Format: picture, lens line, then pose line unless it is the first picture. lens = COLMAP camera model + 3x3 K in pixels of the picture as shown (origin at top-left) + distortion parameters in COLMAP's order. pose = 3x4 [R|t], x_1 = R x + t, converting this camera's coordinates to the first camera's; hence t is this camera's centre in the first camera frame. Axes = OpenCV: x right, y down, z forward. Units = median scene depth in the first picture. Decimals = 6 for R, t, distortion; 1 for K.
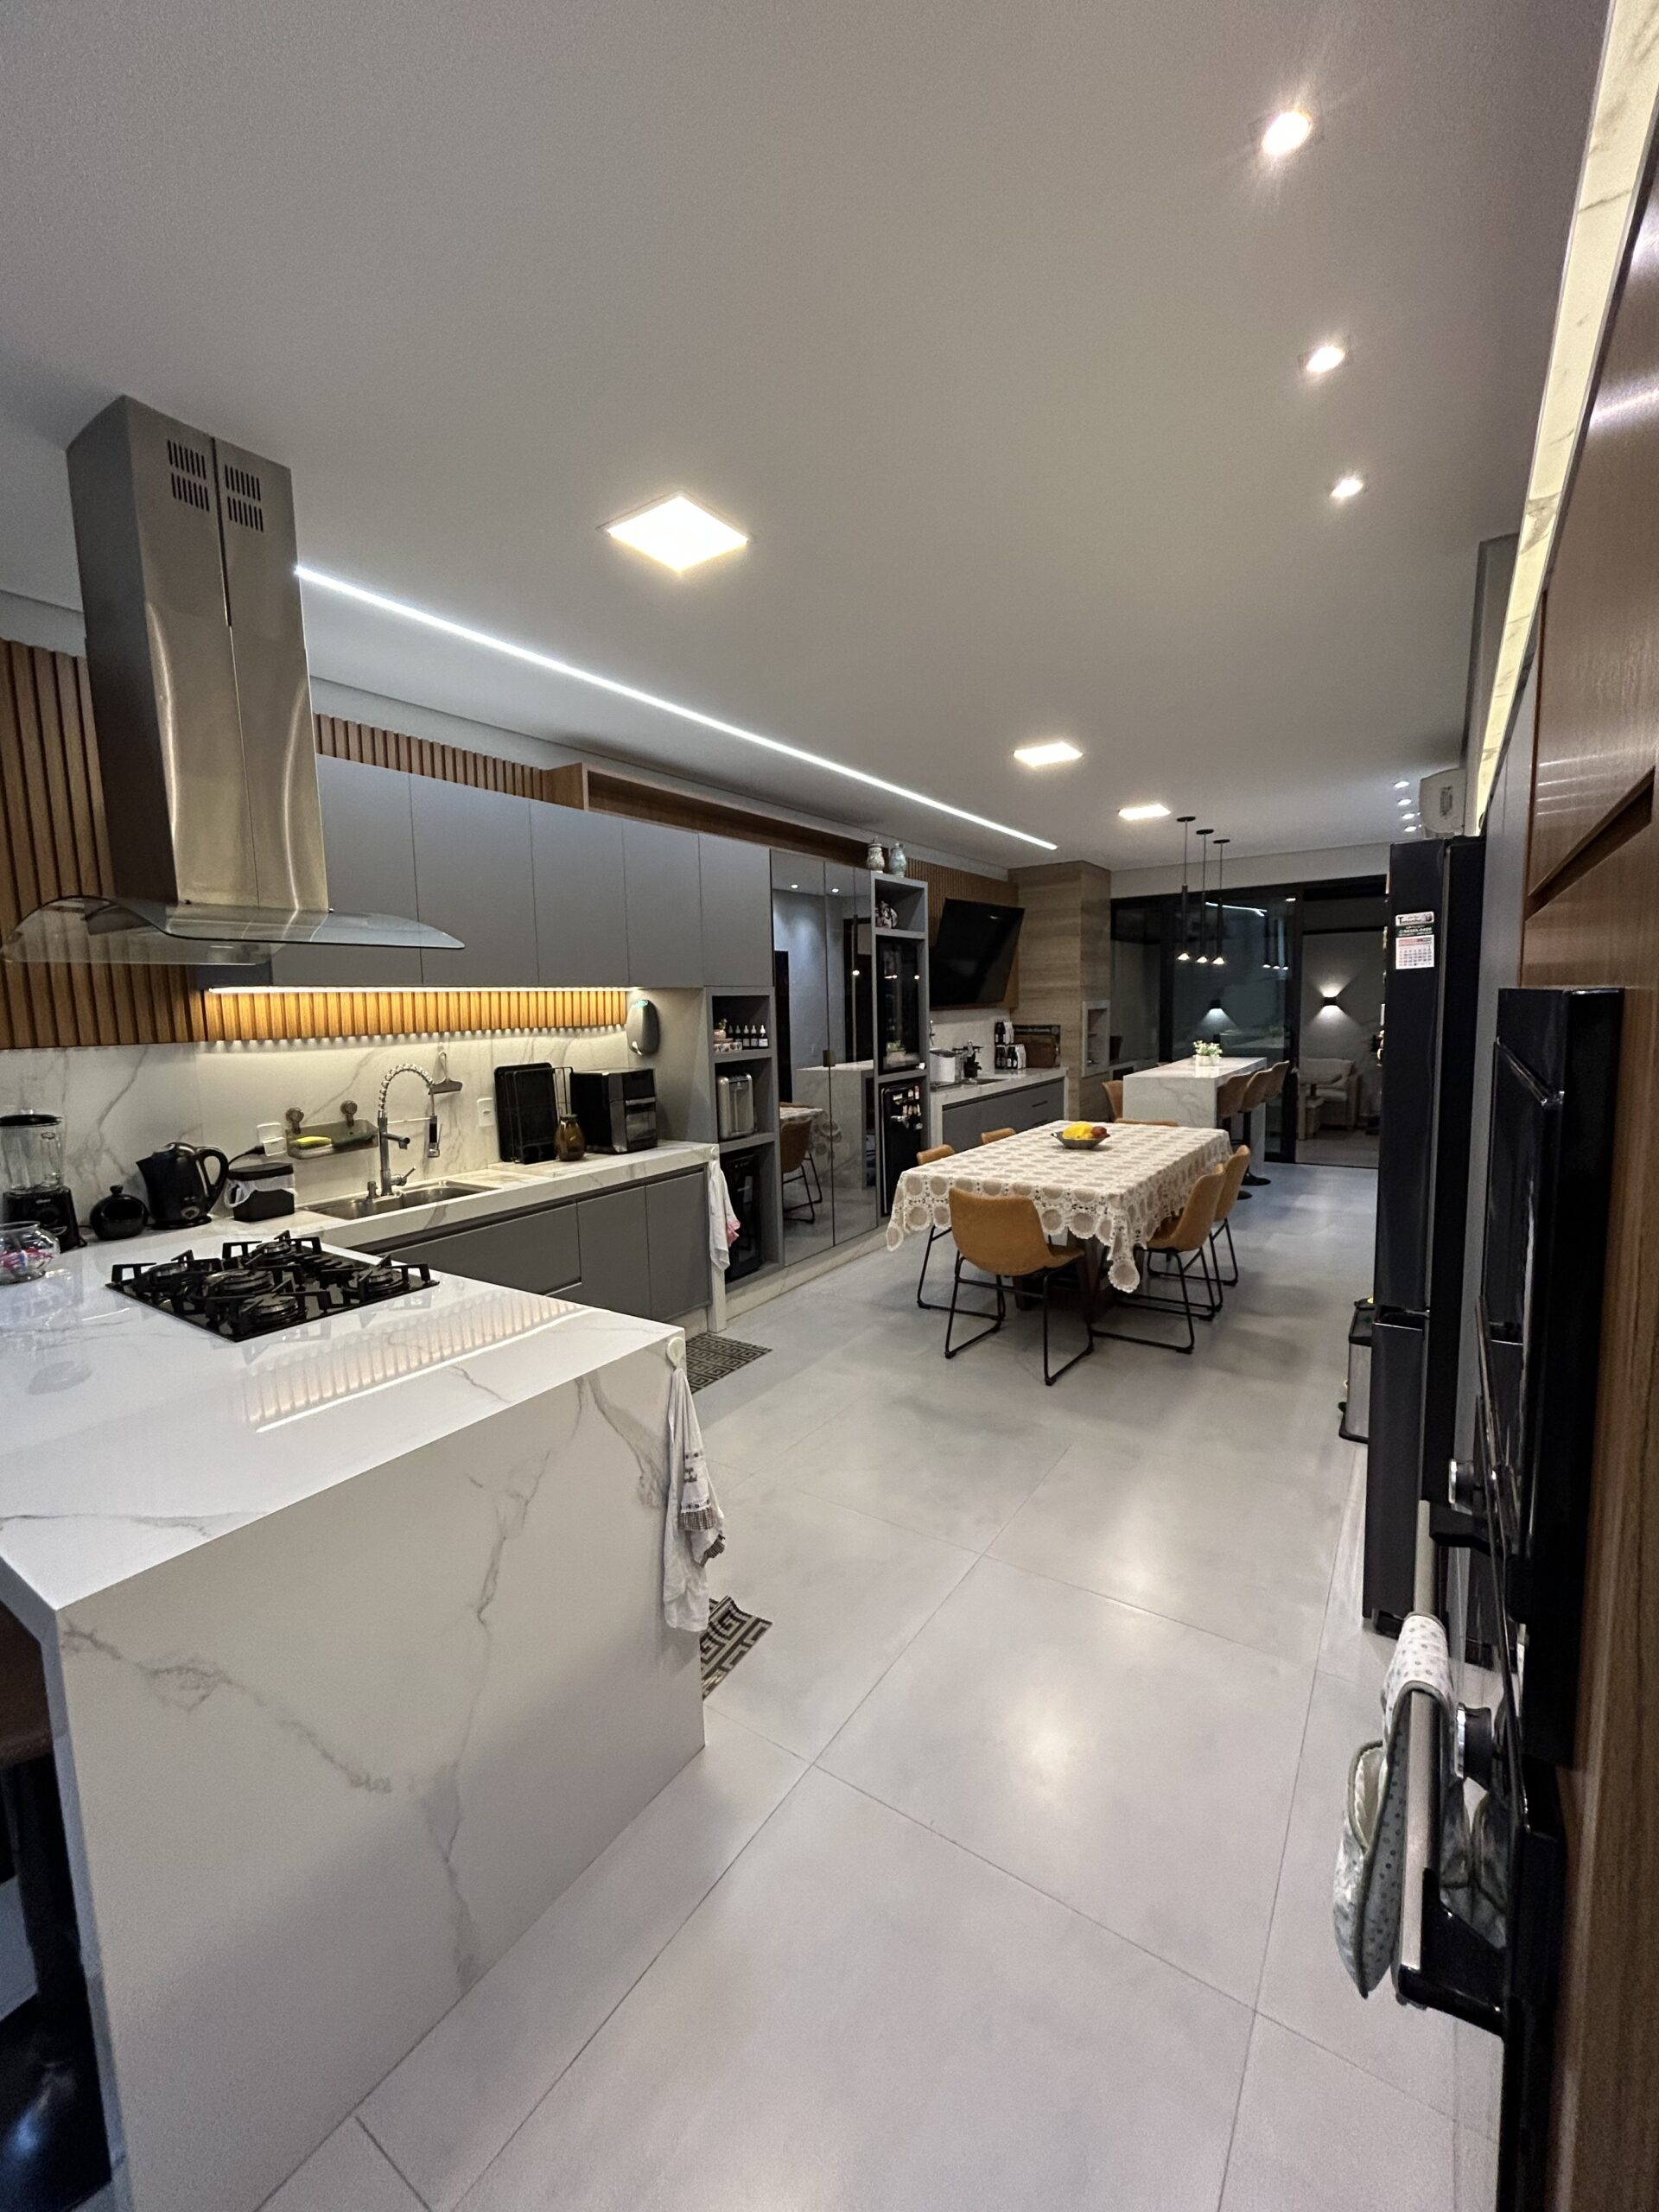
lens RADIAL K [[892.0, 0, 823.5], [0, 892.0, 1102.2], [0, 0, 1]] dist [-0.002433, 0.000922]
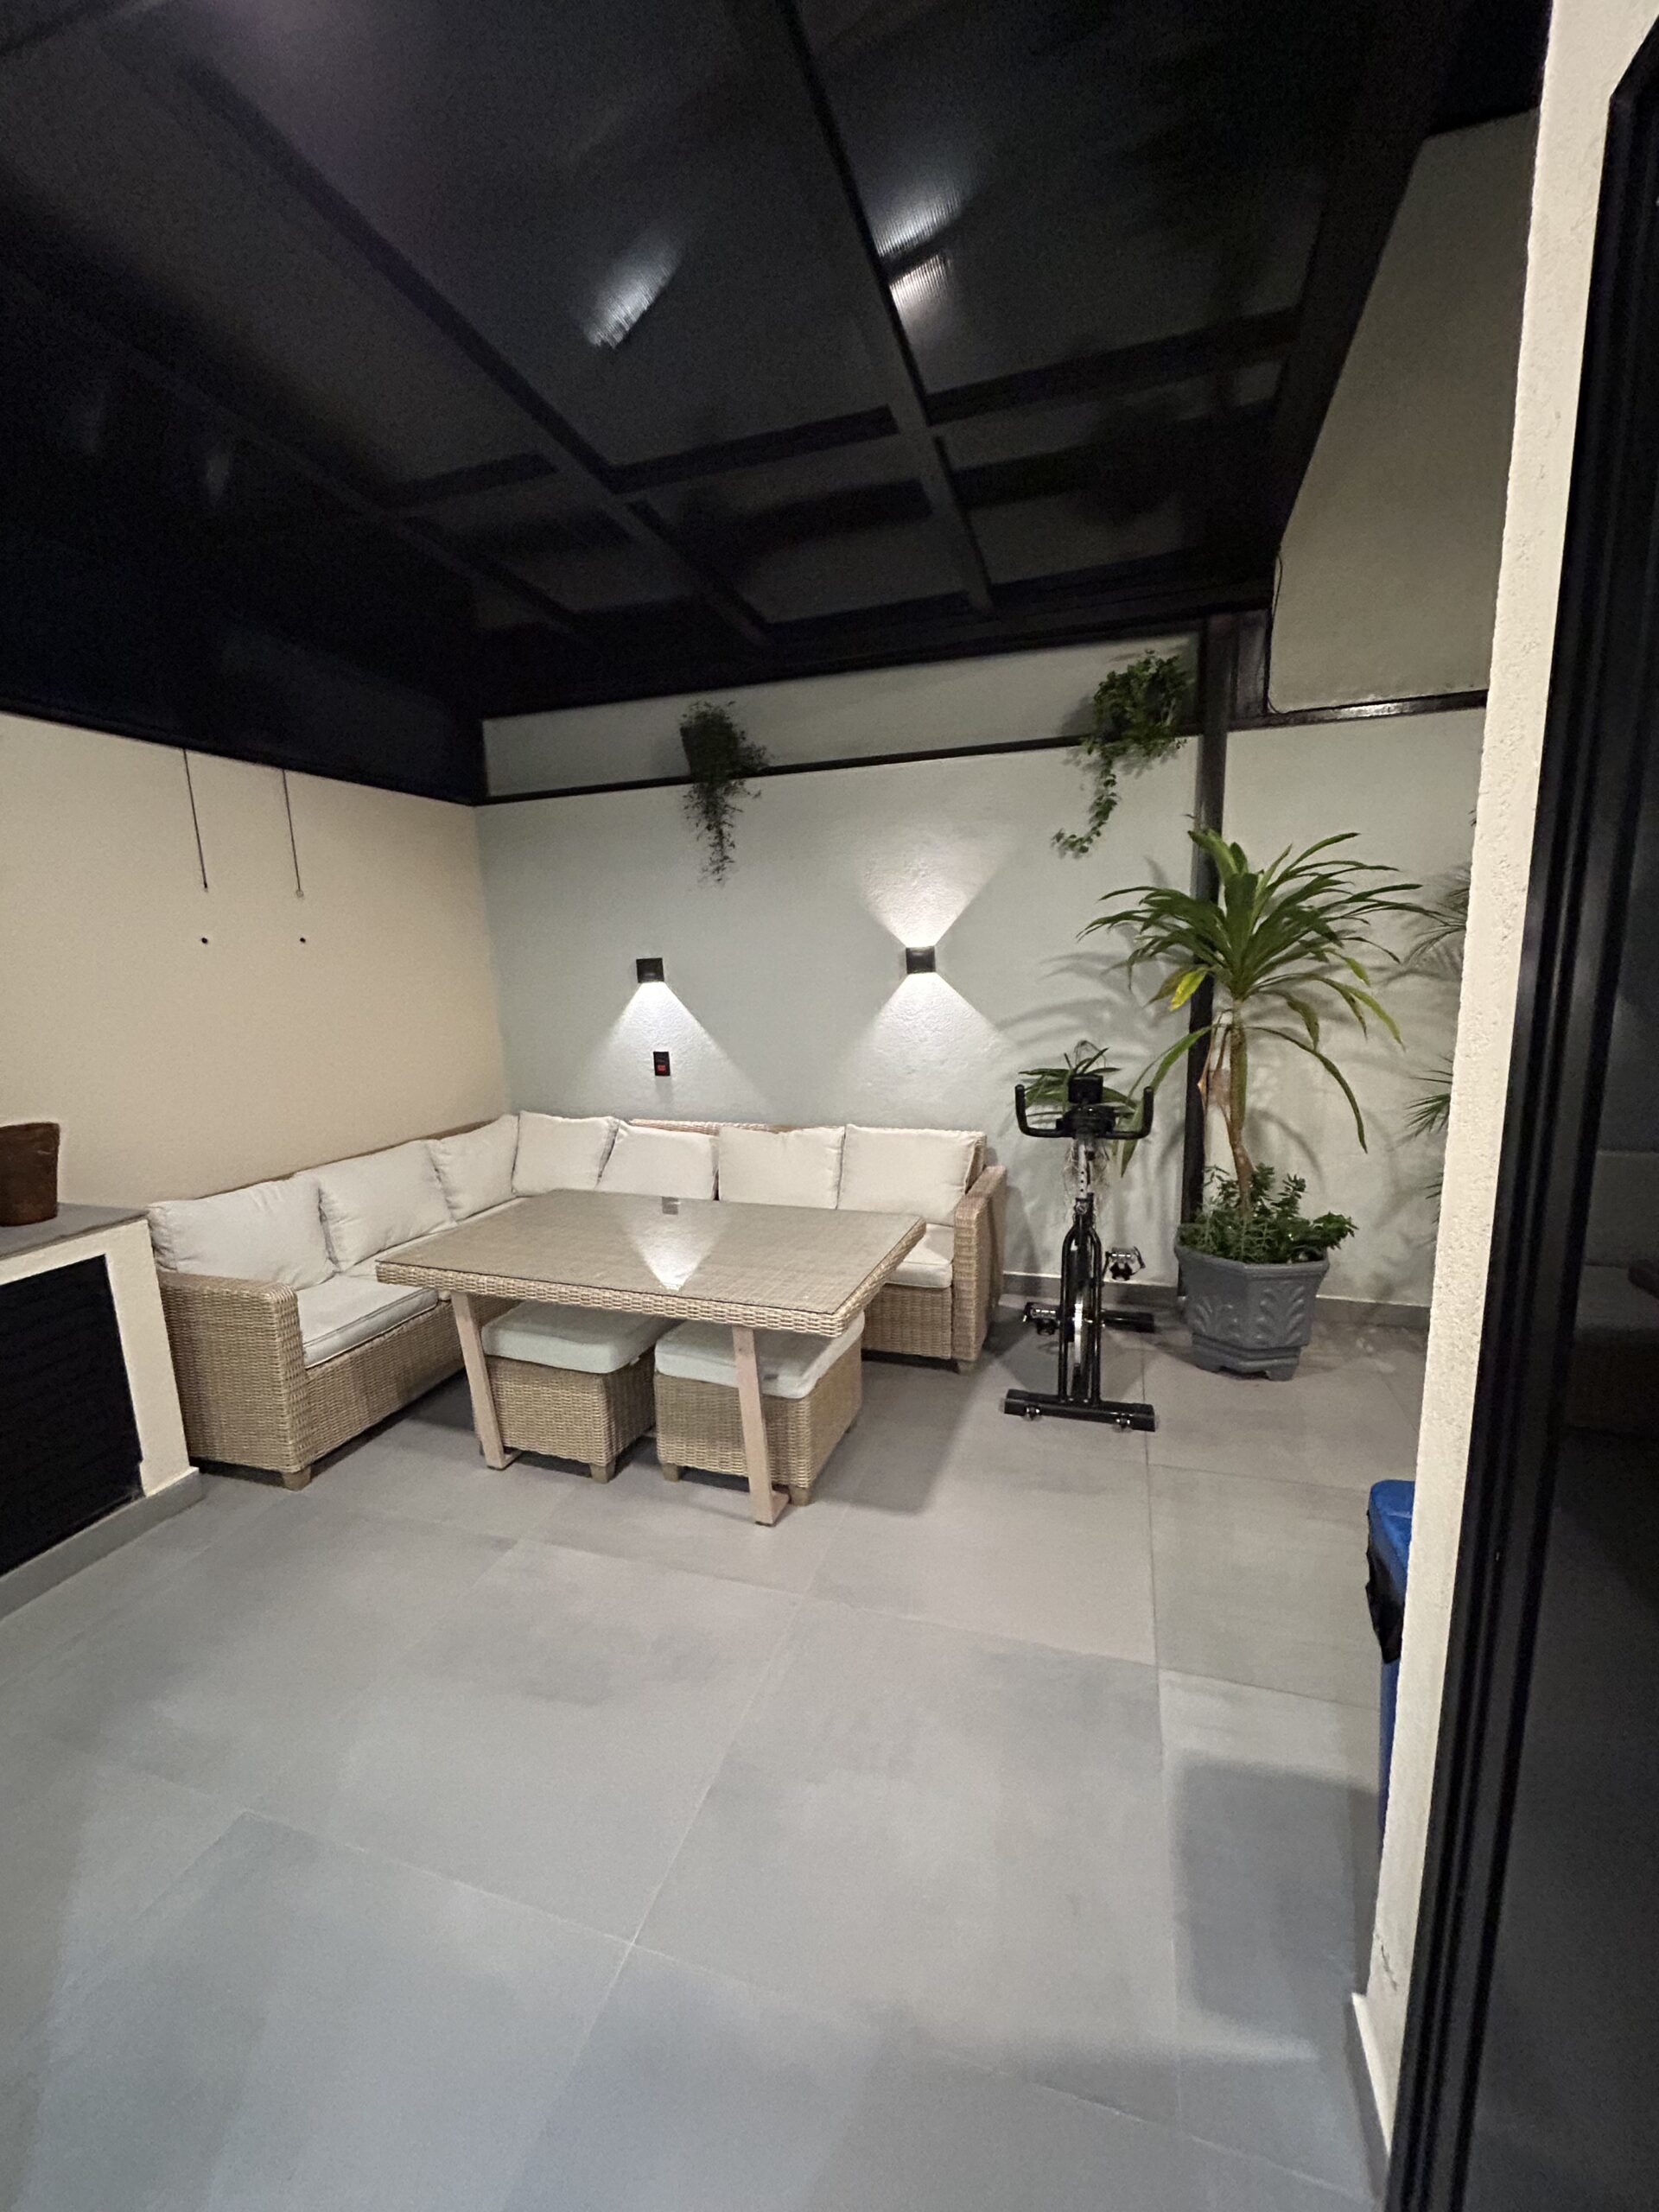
lens RADIAL K [[892.0, 0, 838.0], [0, 892.0, 1120.1], [0, 0, 1]] dist [-0.002433, 0.000922]
pose [[0.957901, -0.064963, 0.279653, 0.671597], [0.042995, 0.995538, 0.083992, -0.126322], [-0.283862, -0.068432, 0.956420, 1.033871]]
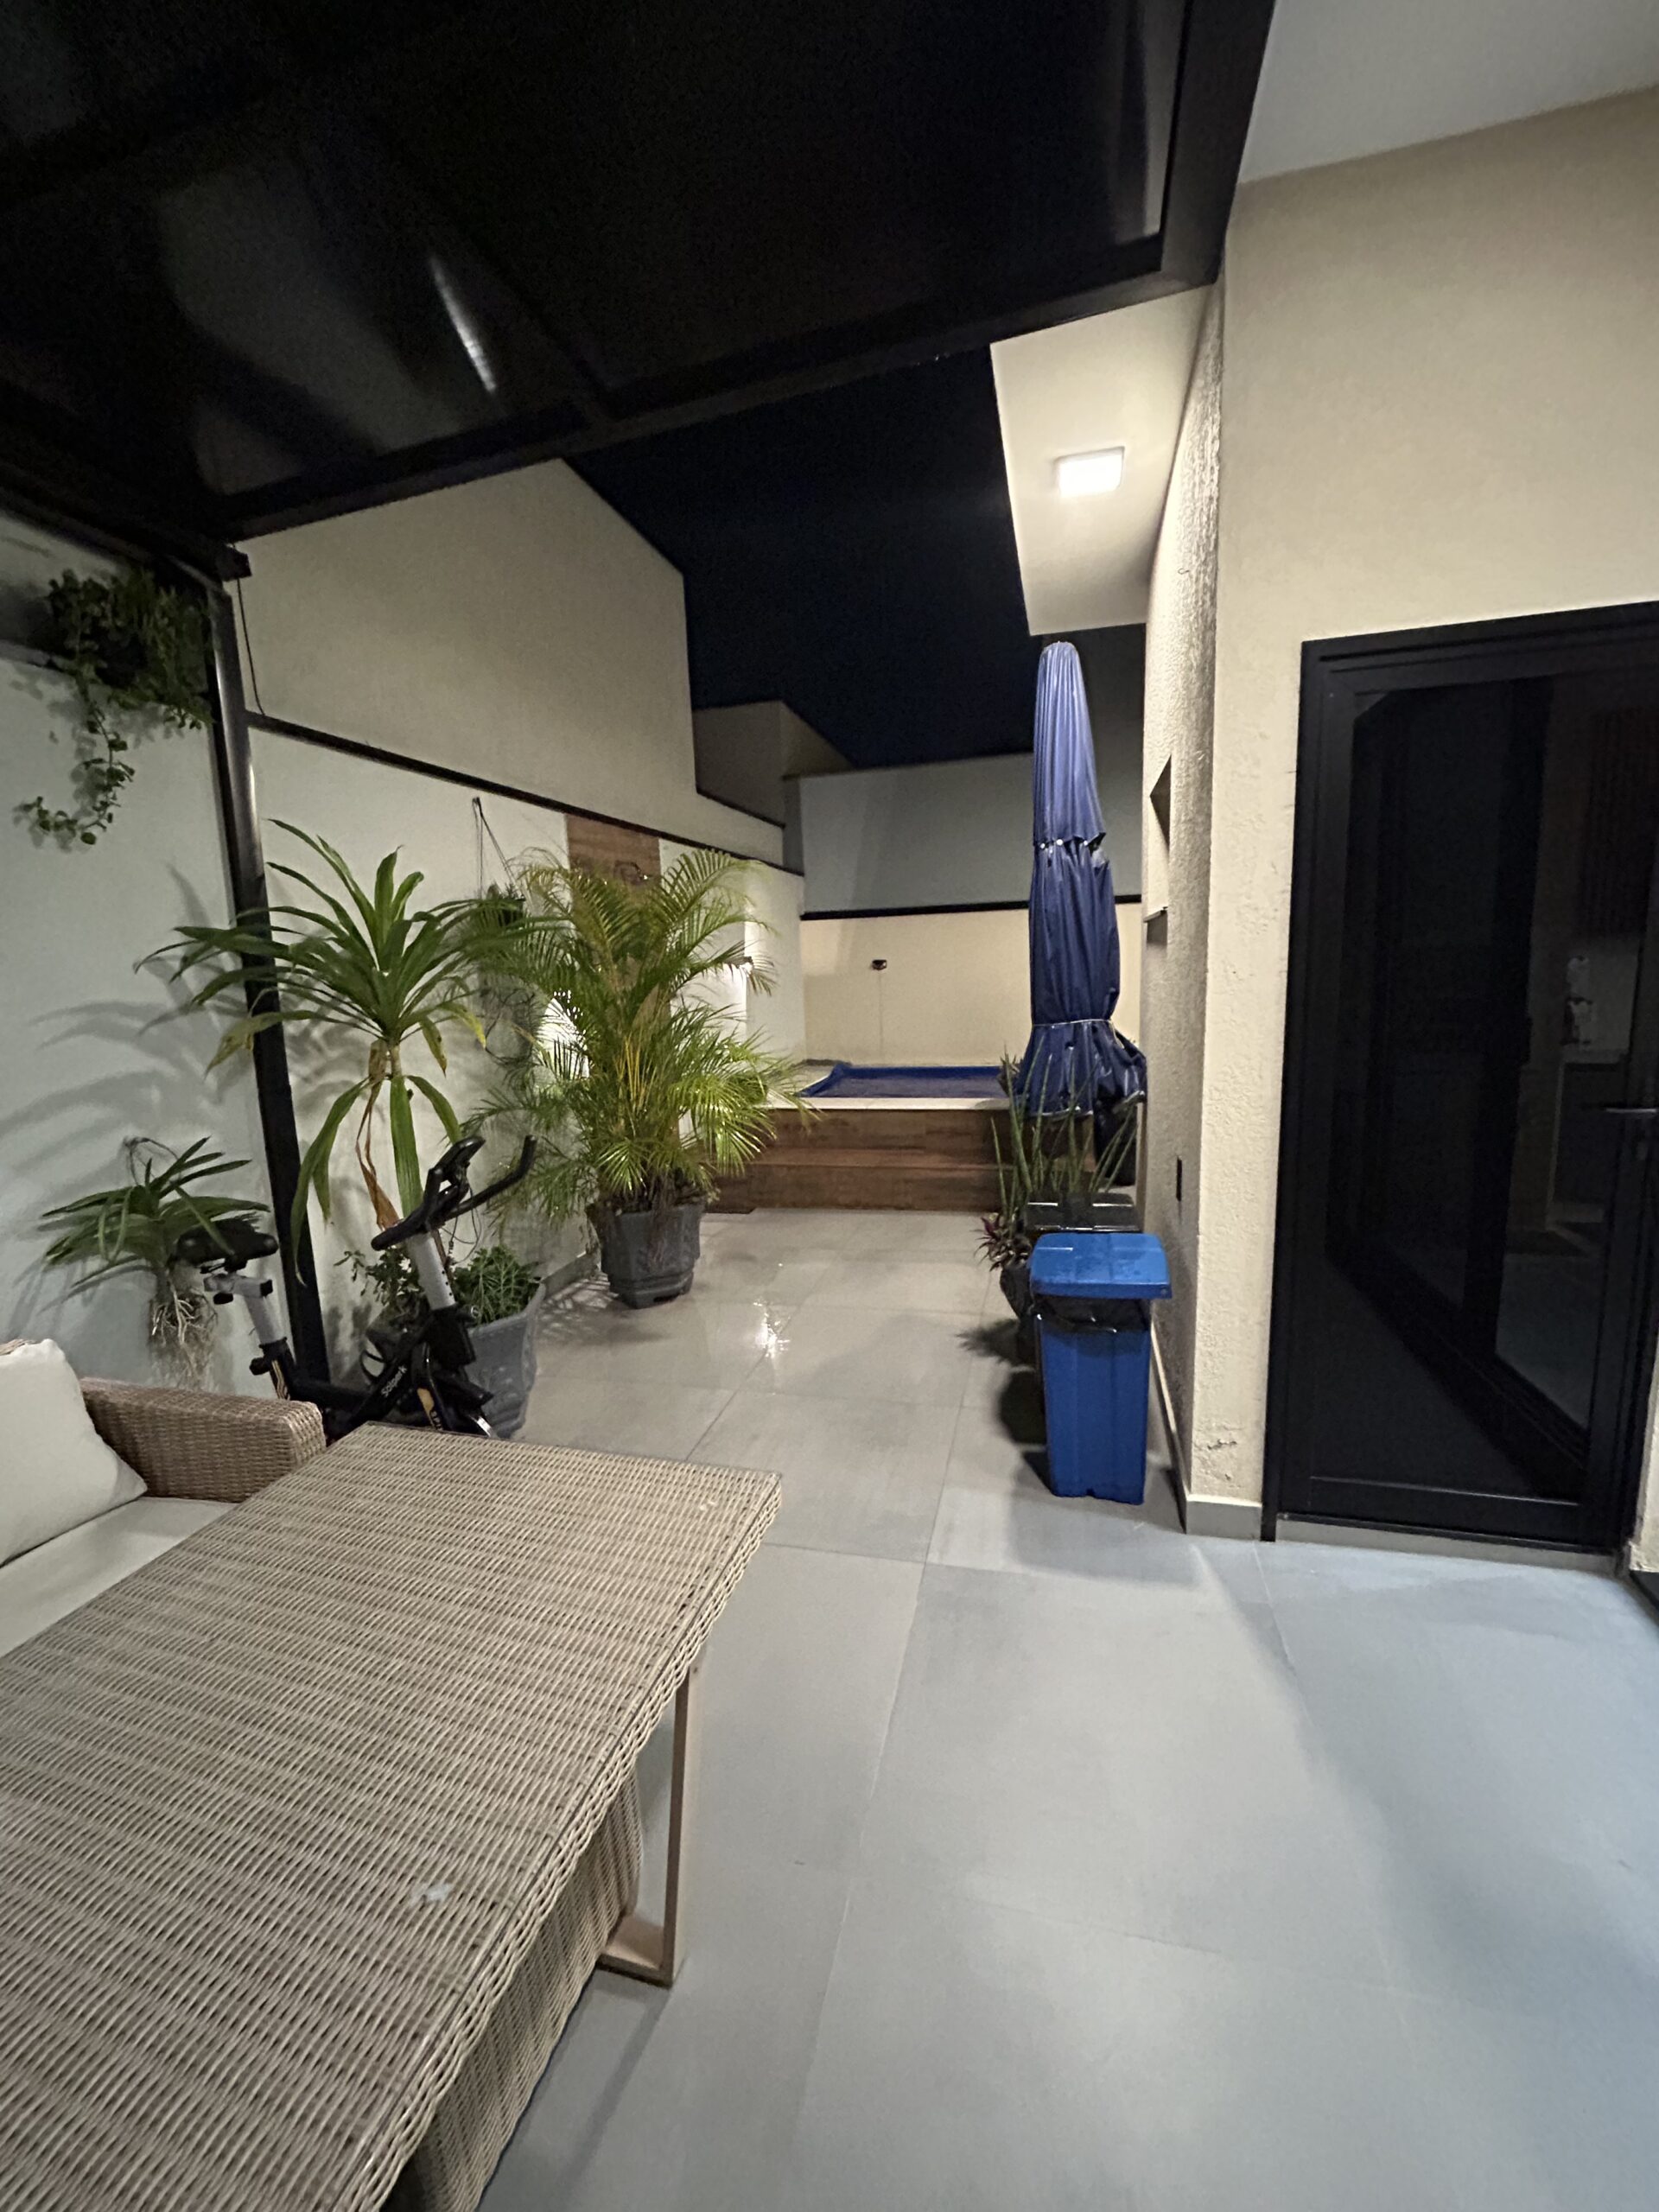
lens RADIAL K [[892.0, 0, 817.6], [0, 892.0, 1104.2], [0, 0, 1]] dist [-0.002433, 0.000922]
pose [[-0.356797, -0.108551, 0.927854, 0.561524], [0.146850, 0.974360, 0.170461, -0.154668], [-0.922568, 0.197075, -0.331708, 1.371929]]
